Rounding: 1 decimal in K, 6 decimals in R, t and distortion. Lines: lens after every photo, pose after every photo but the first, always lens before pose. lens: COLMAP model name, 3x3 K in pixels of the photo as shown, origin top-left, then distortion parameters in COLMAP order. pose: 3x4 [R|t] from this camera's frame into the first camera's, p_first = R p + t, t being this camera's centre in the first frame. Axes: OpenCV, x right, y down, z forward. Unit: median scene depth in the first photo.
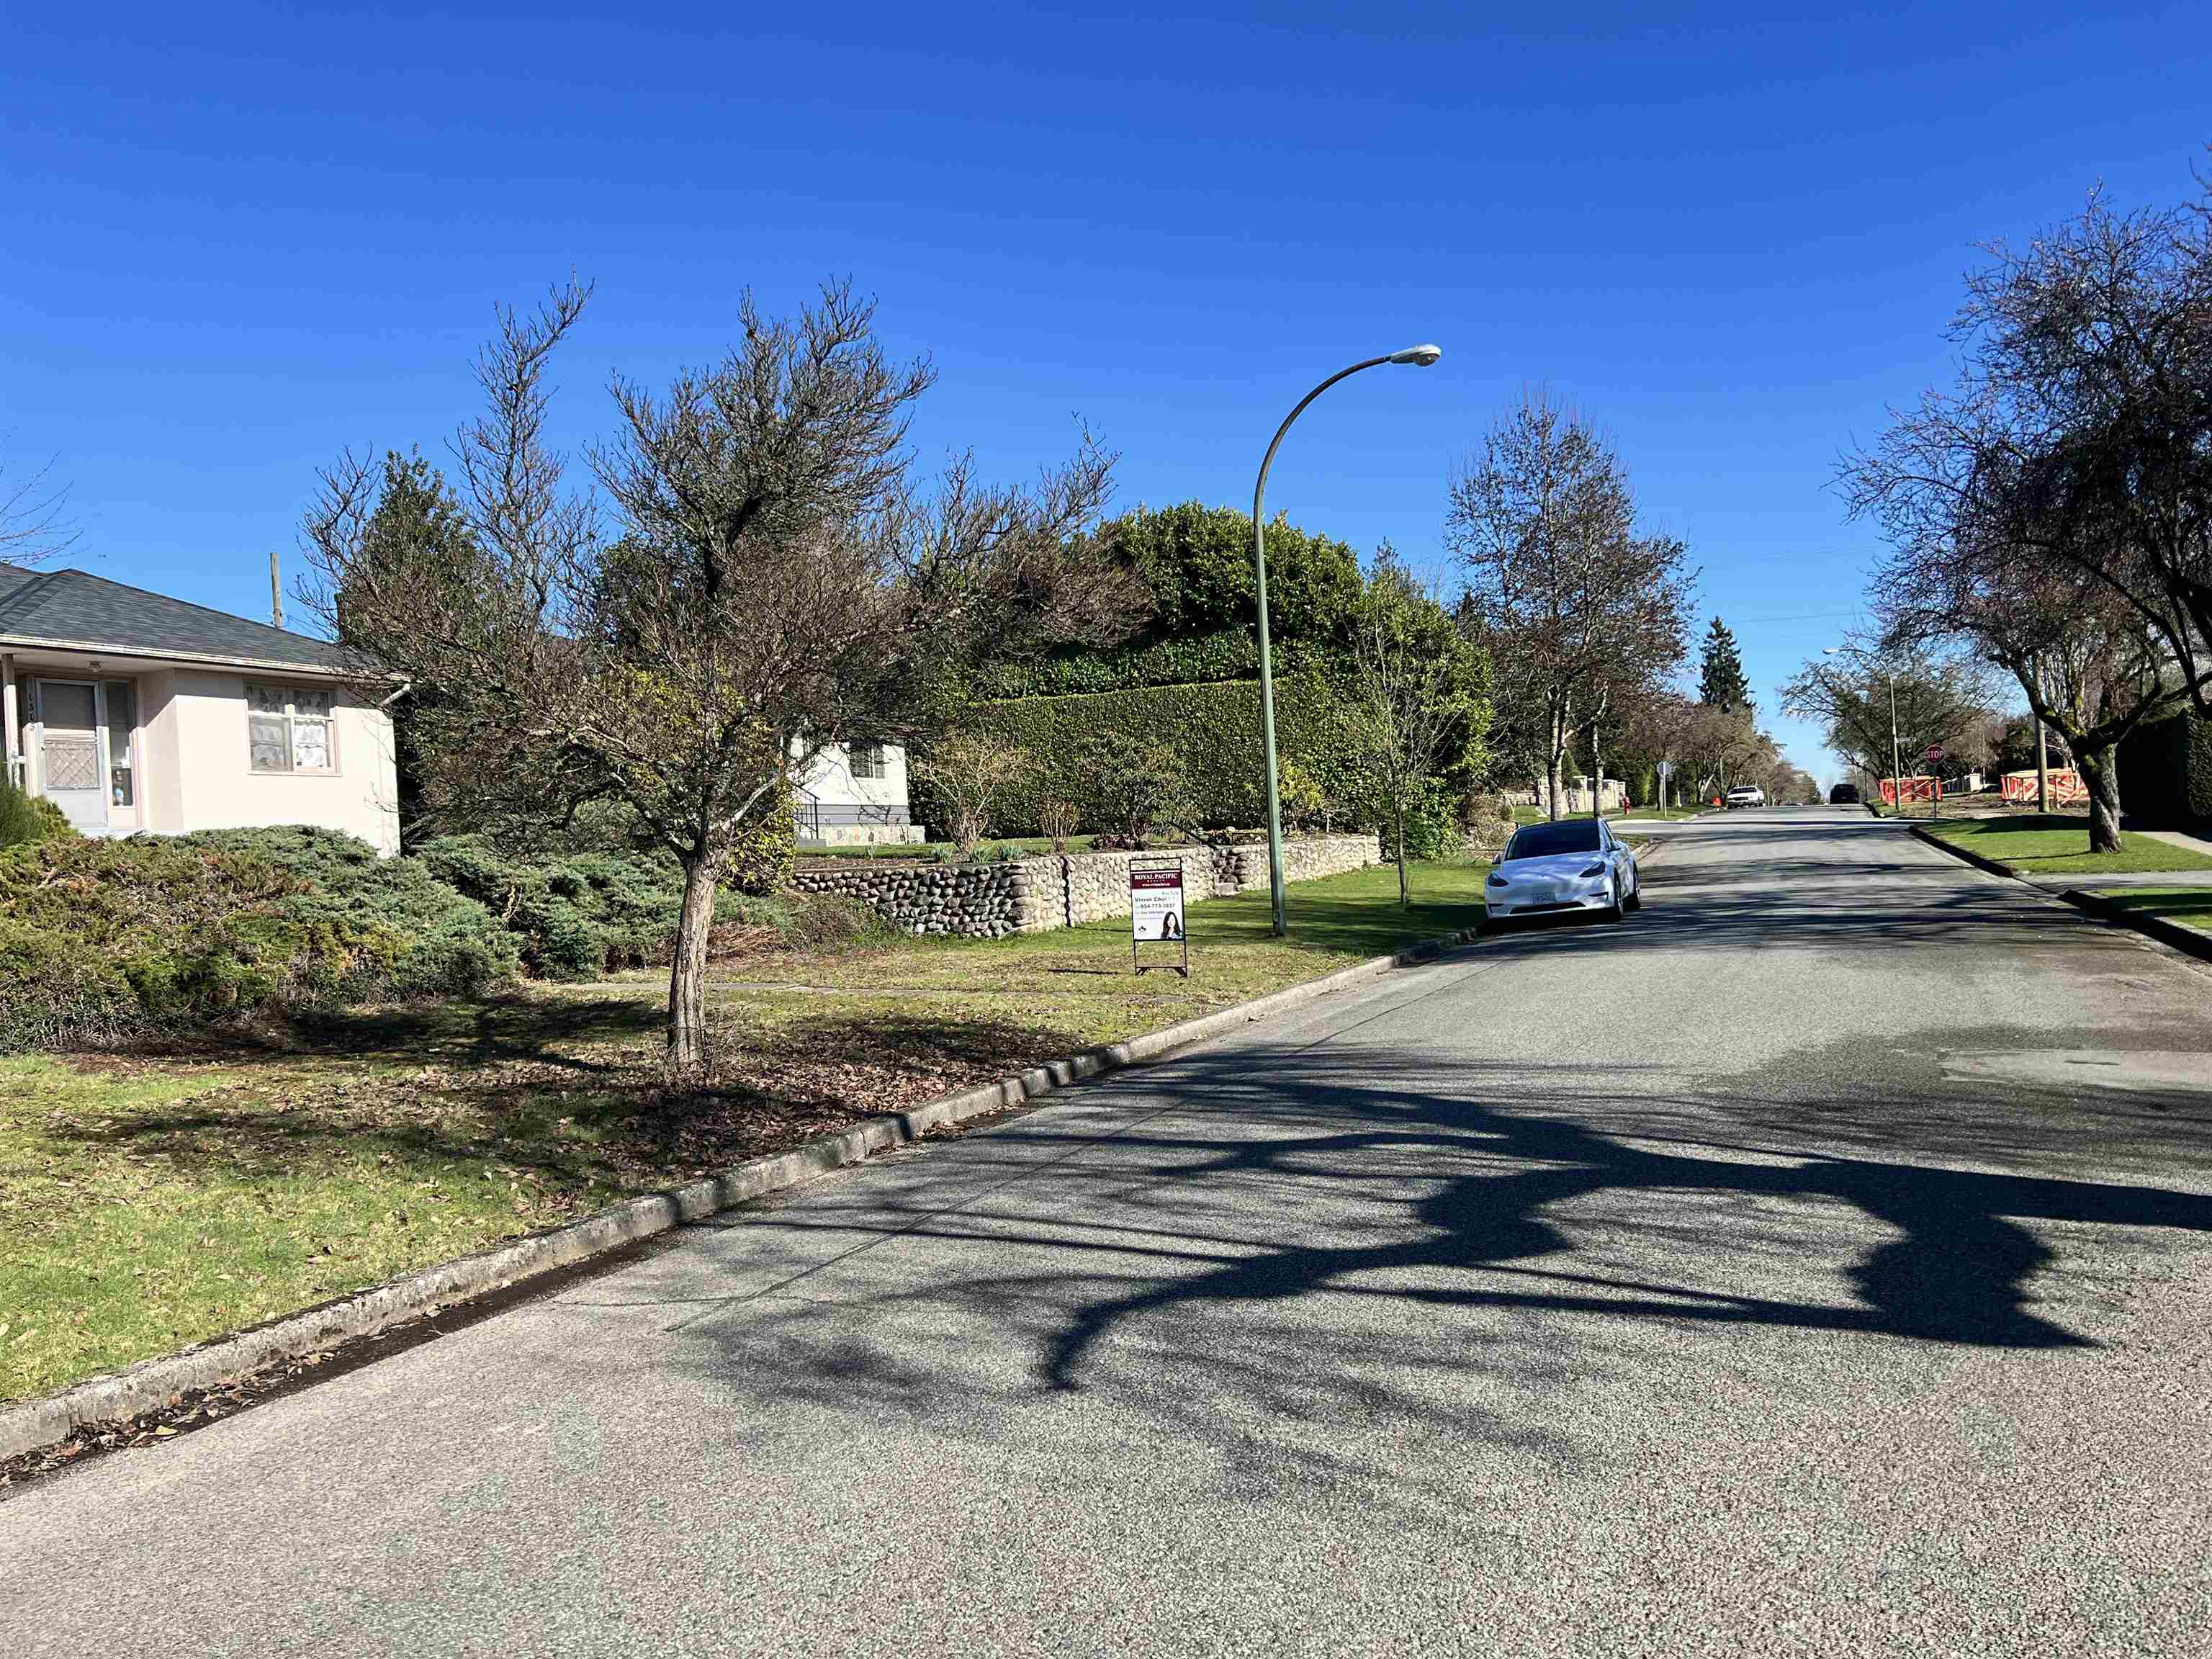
lens RADIAL K [[1683.1, 0, 1110.2], [0, 1683.1, 835.8], [0, 0, 1]] dist [0.077712, -0.068030]
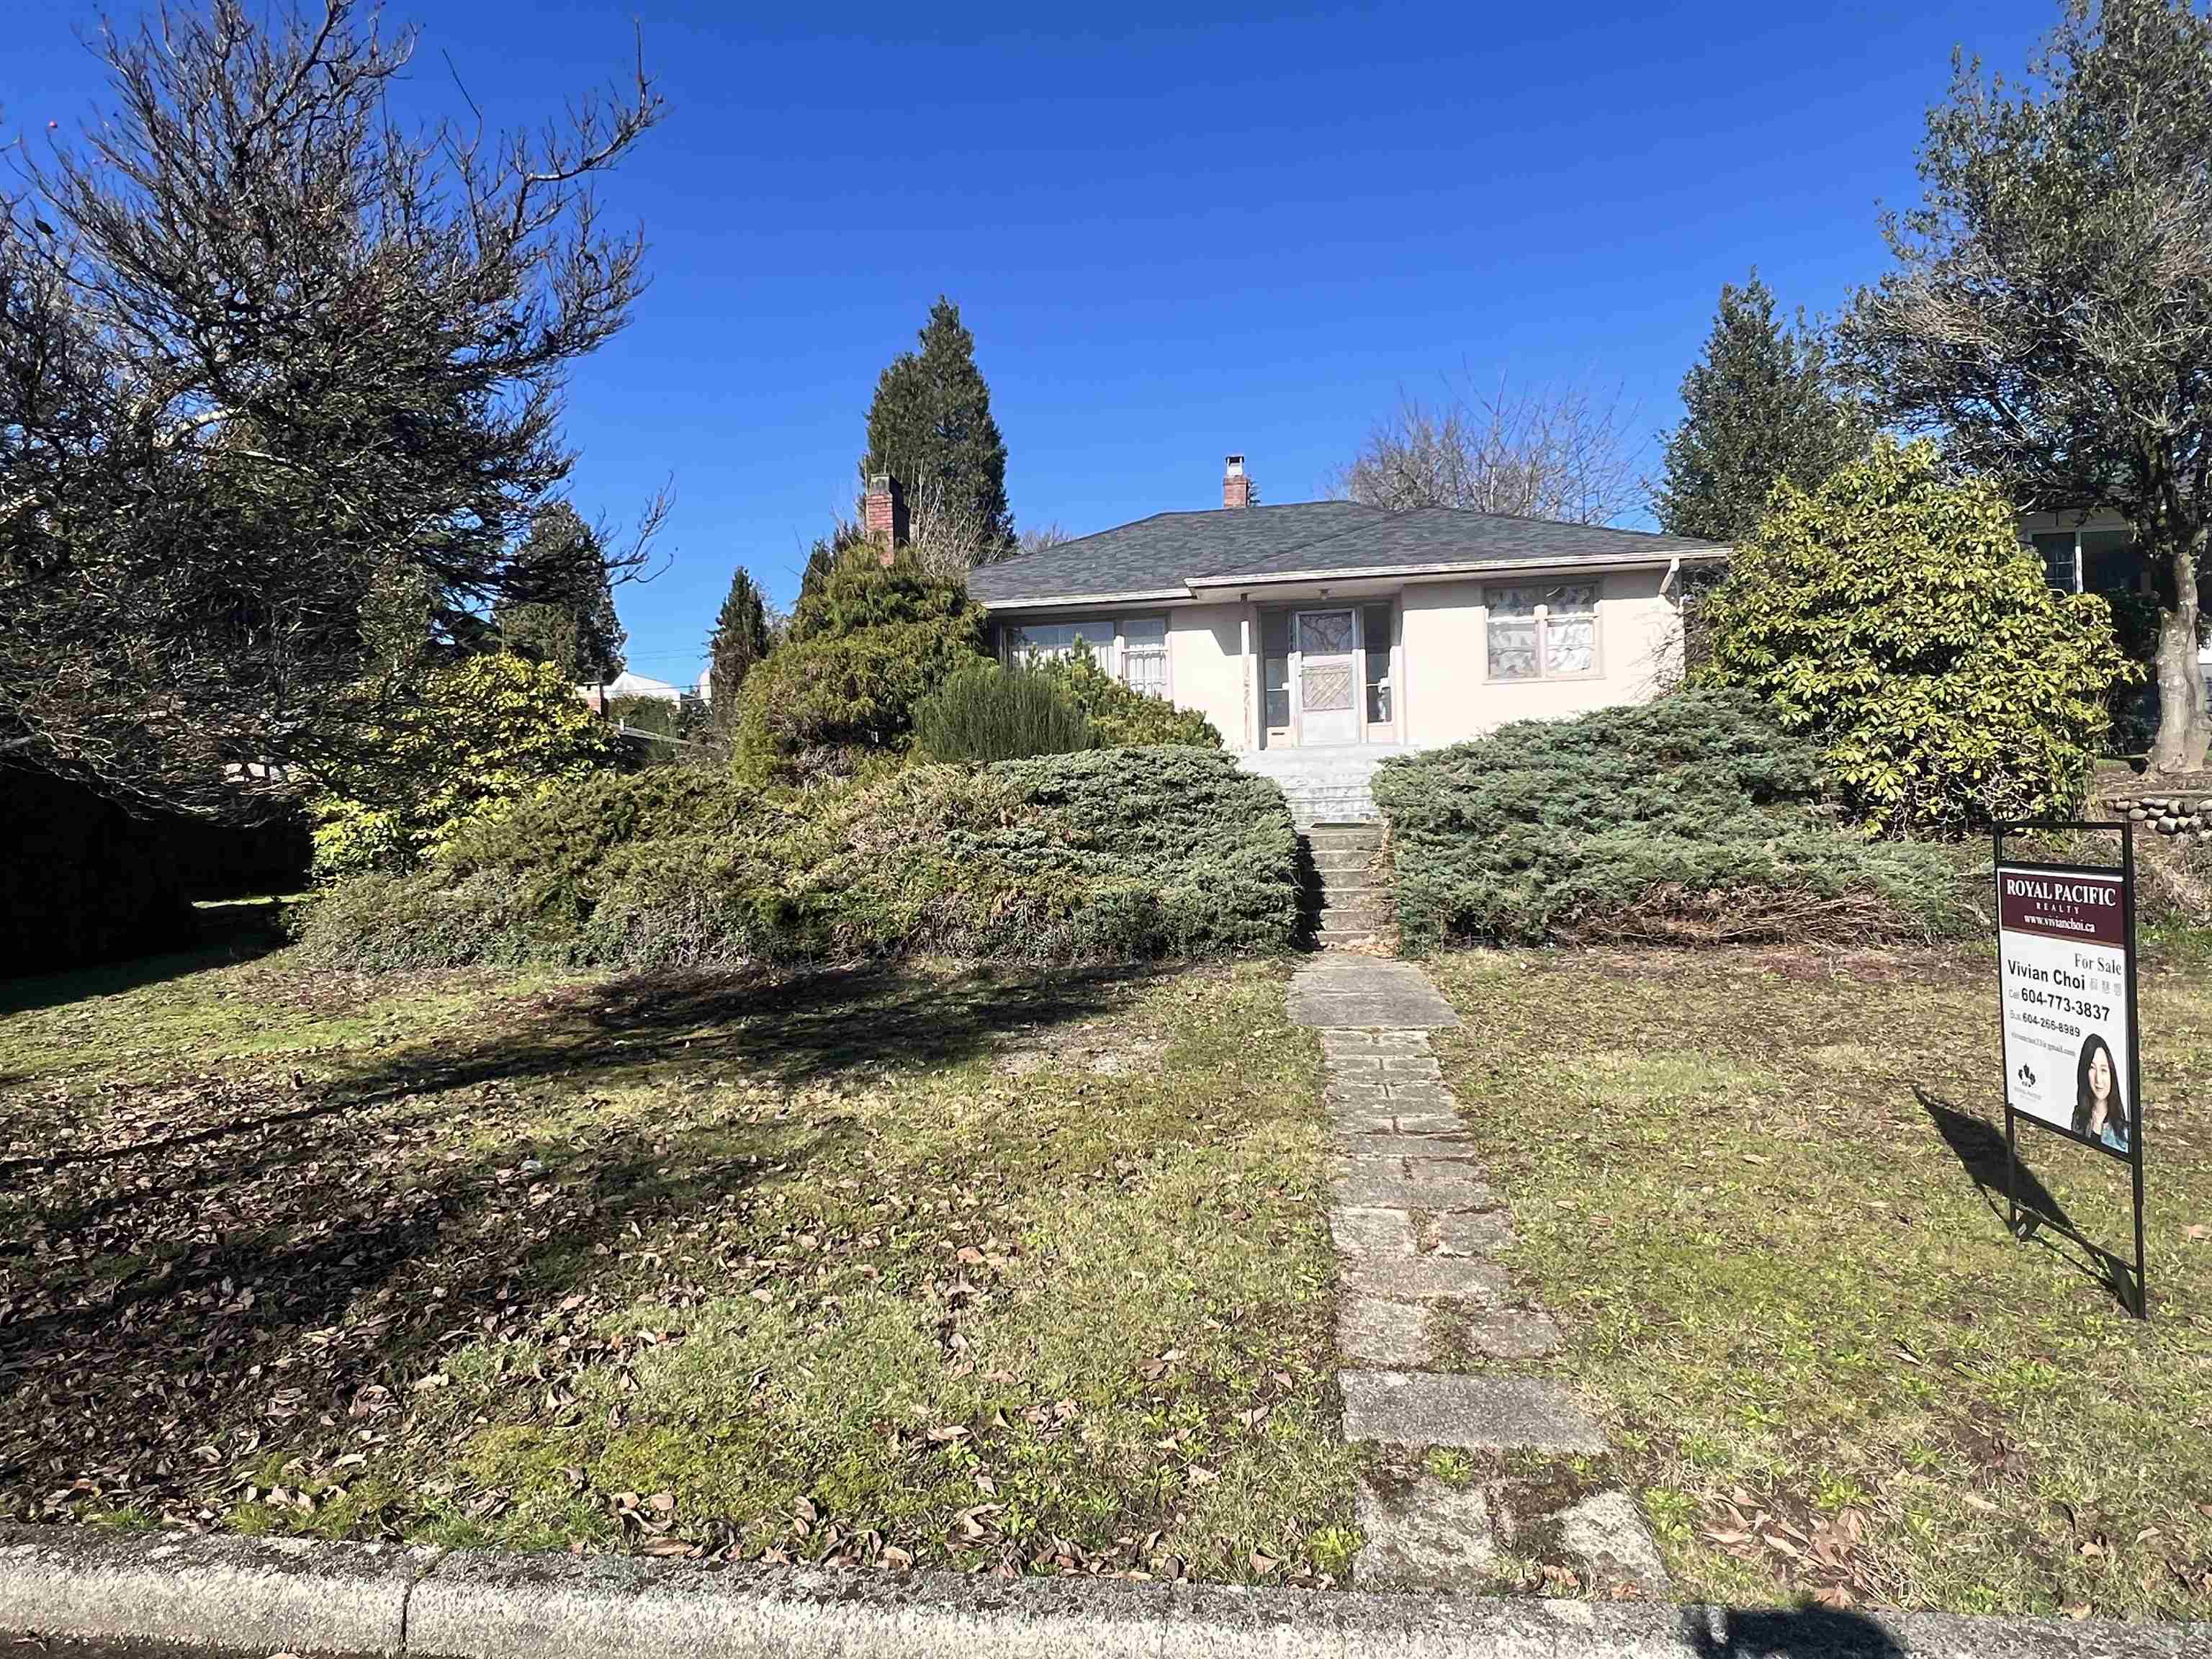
lens RADIAL K [[1295.5, 0, 1087.0], [0, 1295.5, 837.1], [0, 0, 1]] dist [-0.005678, 0.009633]
pose [[0.278370, 0.050059, -0.959168, 0.133605], [0.030762, 0.997664, 0.060996, -0.001863], [0.959981, -0.046485, 0.276180, 0.580241]]
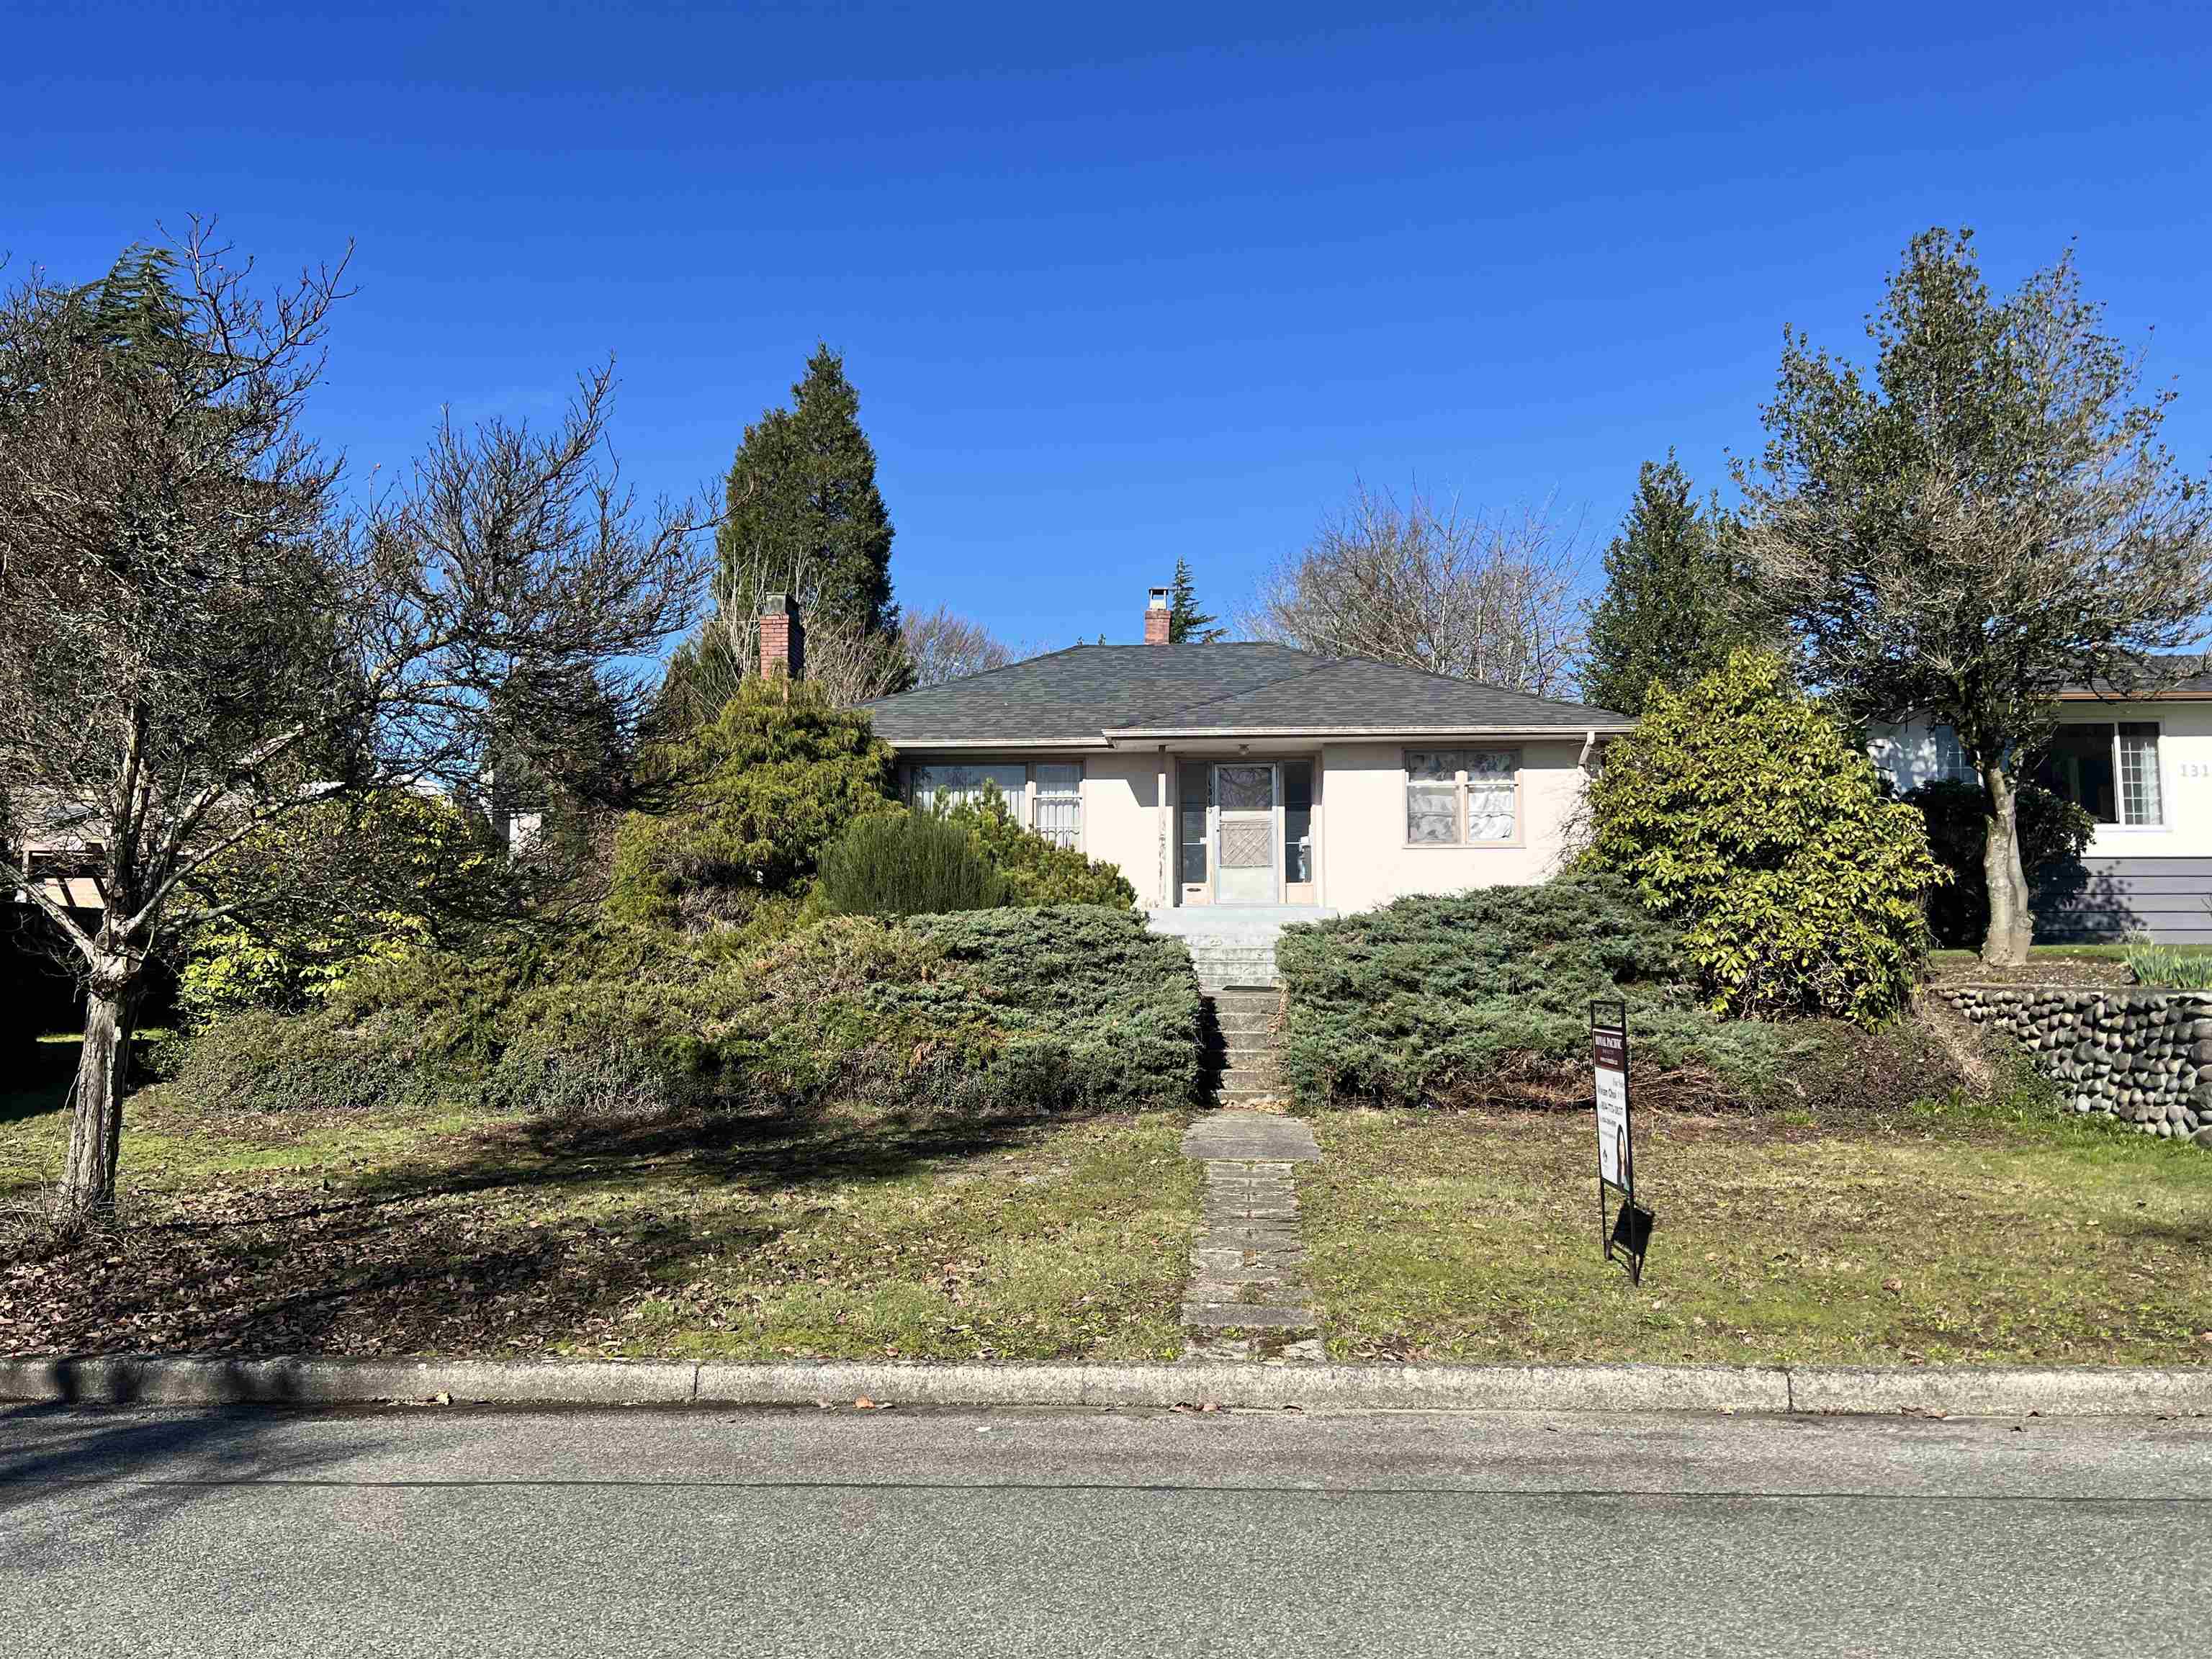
lens RADIAL K [[1683.1, 0, 1122.8], [0, 1683.1, 821.4], [0, 0, 1]] dist [0.077712, -0.068030]
pose [[0.367178, -0.036814, -0.929422, 0.296859], [-0.004903, 0.999126, -0.041512, -0.011933], [0.930138, 0.019800, 0.366676, 0.516619]]
